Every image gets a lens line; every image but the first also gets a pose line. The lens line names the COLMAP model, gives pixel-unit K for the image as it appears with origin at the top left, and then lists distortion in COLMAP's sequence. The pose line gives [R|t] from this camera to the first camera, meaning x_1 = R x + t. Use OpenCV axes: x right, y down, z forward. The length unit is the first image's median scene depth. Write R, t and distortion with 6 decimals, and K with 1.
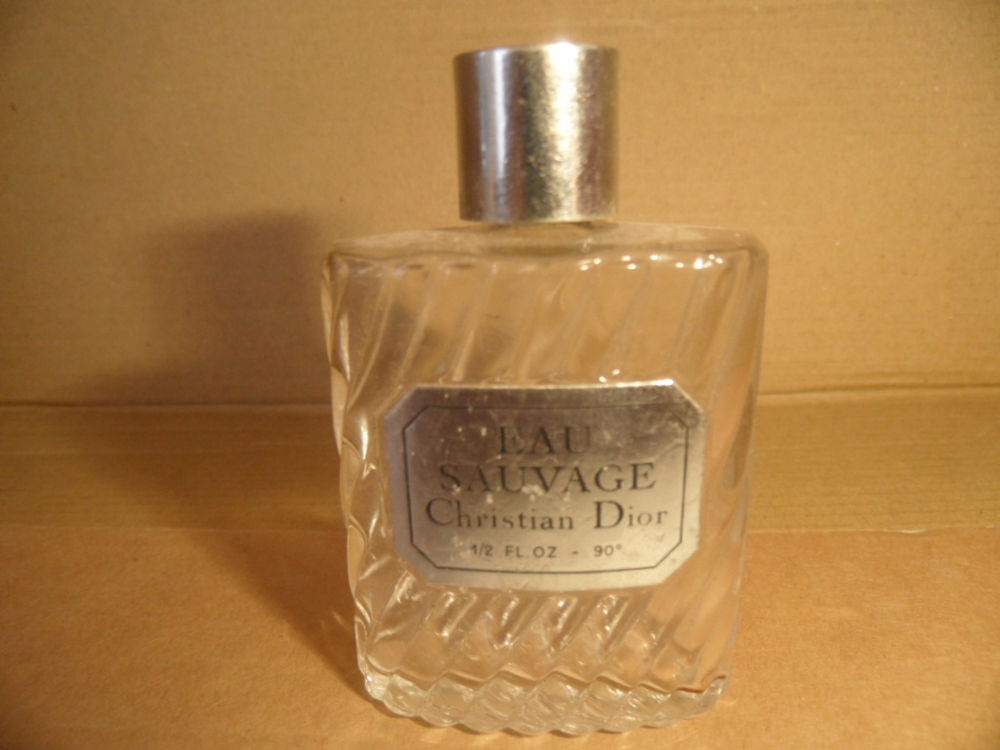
lens RADIAL K [[723.7, 0, 500.0], [0, 723.7, 375.0], [0, 0, 1]] dist [-0.035091, 0.008014]
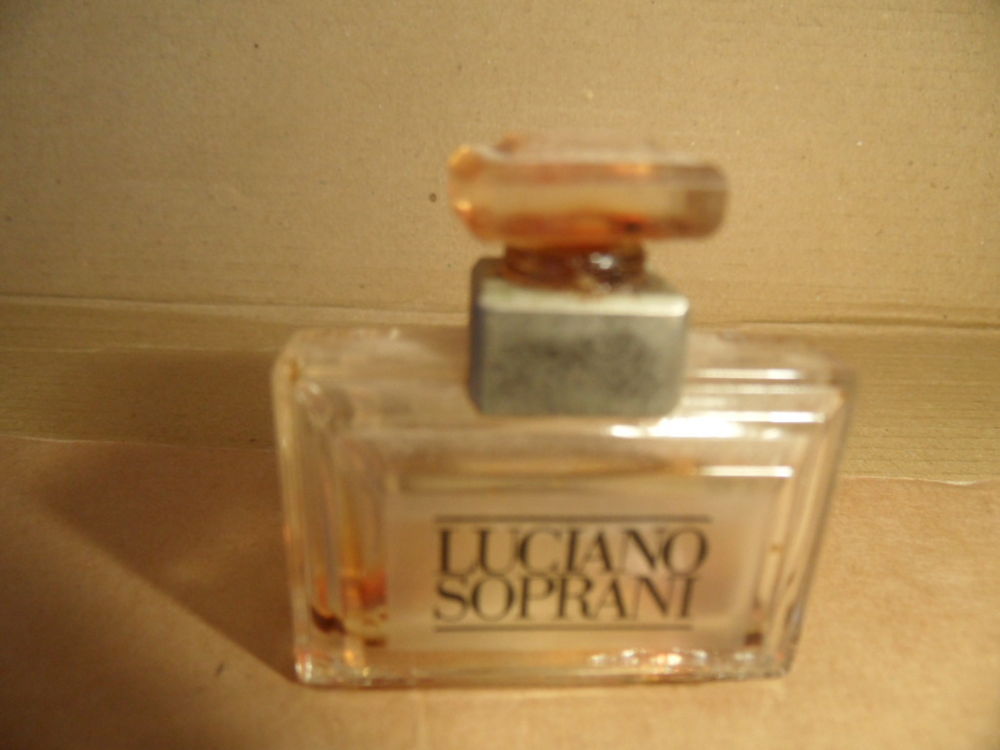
lens RADIAL K [[723.7, 0, 500.0], [0, 723.7, 375.0], [0, 0, 1]] dist [-0.035091, 0.008014]
pose [[0.997100, 0.051697, 0.055852, 0.032719], [-0.054991, 0.996734, 0.059138, 0.080100], [-0.052613, -0.062038, 0.996686, 0.253004]]
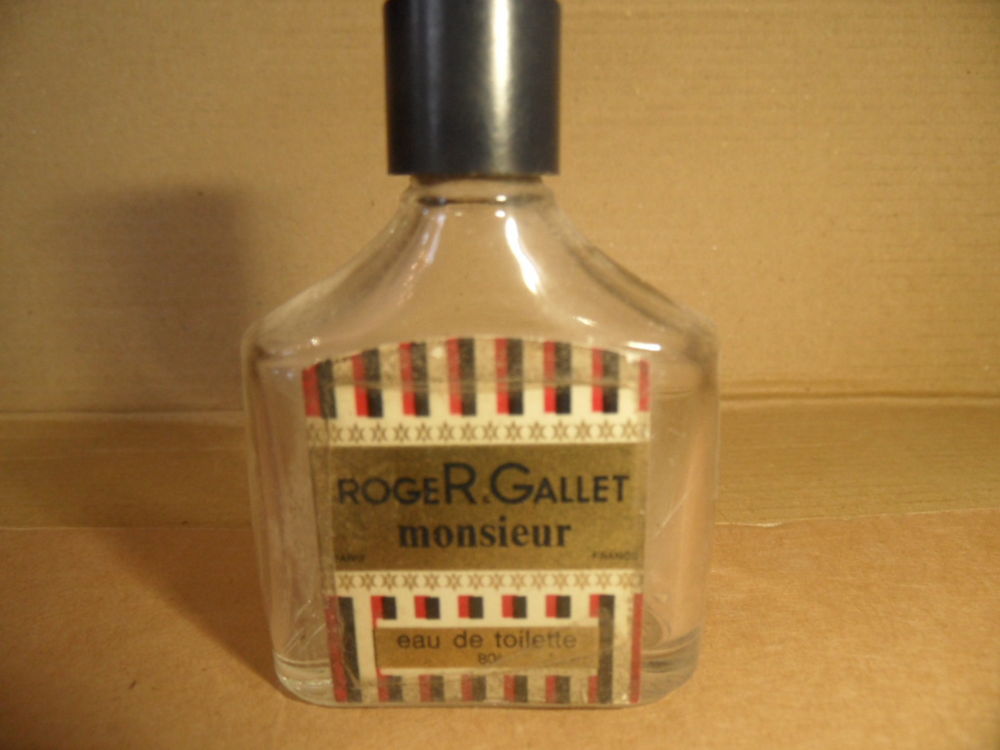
lens RADIAL K [[723.7, 0, 500.0], [0, 723.7, 375.0], [0, 0, 1]] dist [-0.035091, 0.008014]
pose [[0.997159, 0.007615, 0.074937, 0.146748], [-0.002185, 0.997382, -0.072279, 0.086902], [-0.075291, 0.071910, 0.994565, 0.073521]]
